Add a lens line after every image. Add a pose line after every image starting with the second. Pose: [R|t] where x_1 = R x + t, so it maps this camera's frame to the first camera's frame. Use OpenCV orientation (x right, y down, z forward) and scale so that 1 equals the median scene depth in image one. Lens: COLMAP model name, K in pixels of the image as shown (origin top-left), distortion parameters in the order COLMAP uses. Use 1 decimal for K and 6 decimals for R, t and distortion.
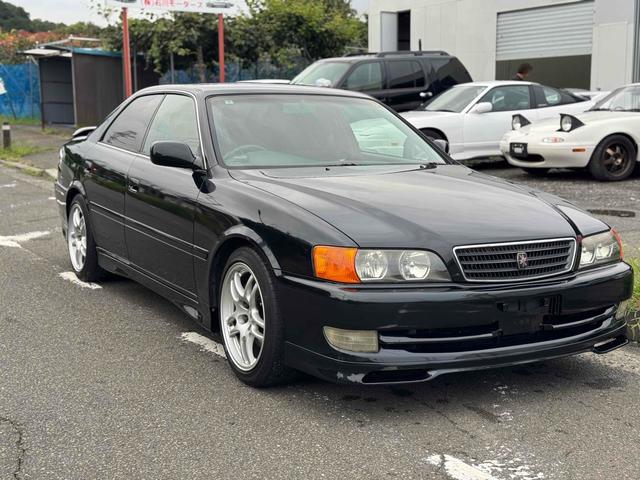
lens RADIAL K [[893.2, 0, 320.0], [0, 893.2, 240.0], [0, 0, 1]] dist [0.174883, -0.266715]
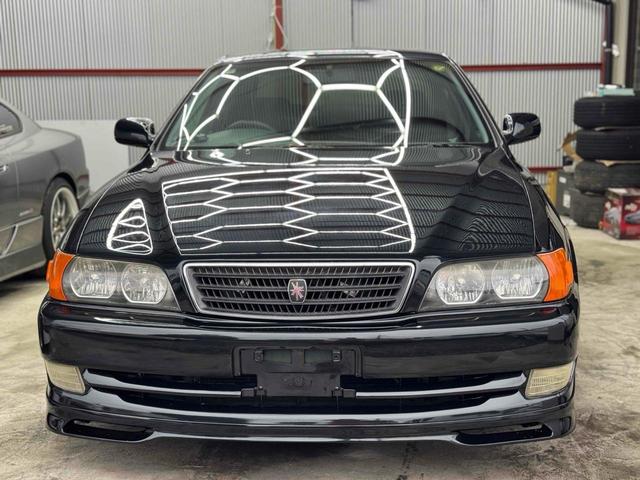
lens RADIAL K [[893.2, 0, 320.0], [0, 893.2, 240.0], [0, 0, 1]] dist [0.174883, -0.266715]
pose [[0.839037, 0.060754, -0.540672, 0.199547], [-0.052811, 0.998148, 0.030206, -0.012055], [0.541506, 0.003210, 0.840691, 0.146690]]
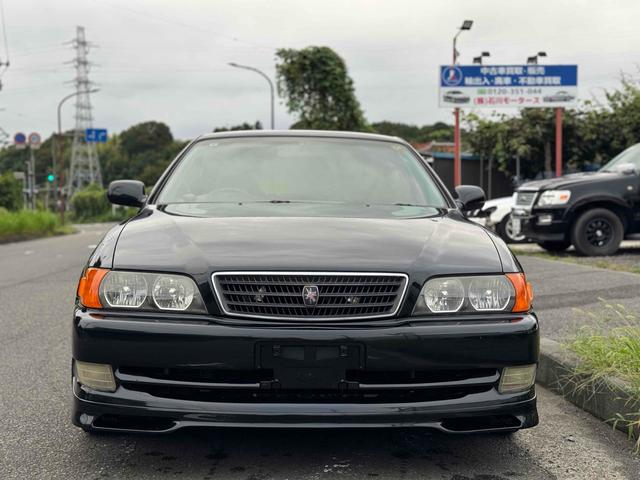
lens RADIAL K [[893.2, 0, 320.0], [0, 893.2, 240.0], [0, 0, 1]] dist [0.174883, -0.266715]
pose [[0.888902, 0.009268, -0.458004, 0.197501], [-0.066130, 0.991919, -0.108274, 0.019724], [0.453299, 0.126533, 0.882332, 0.098644]]
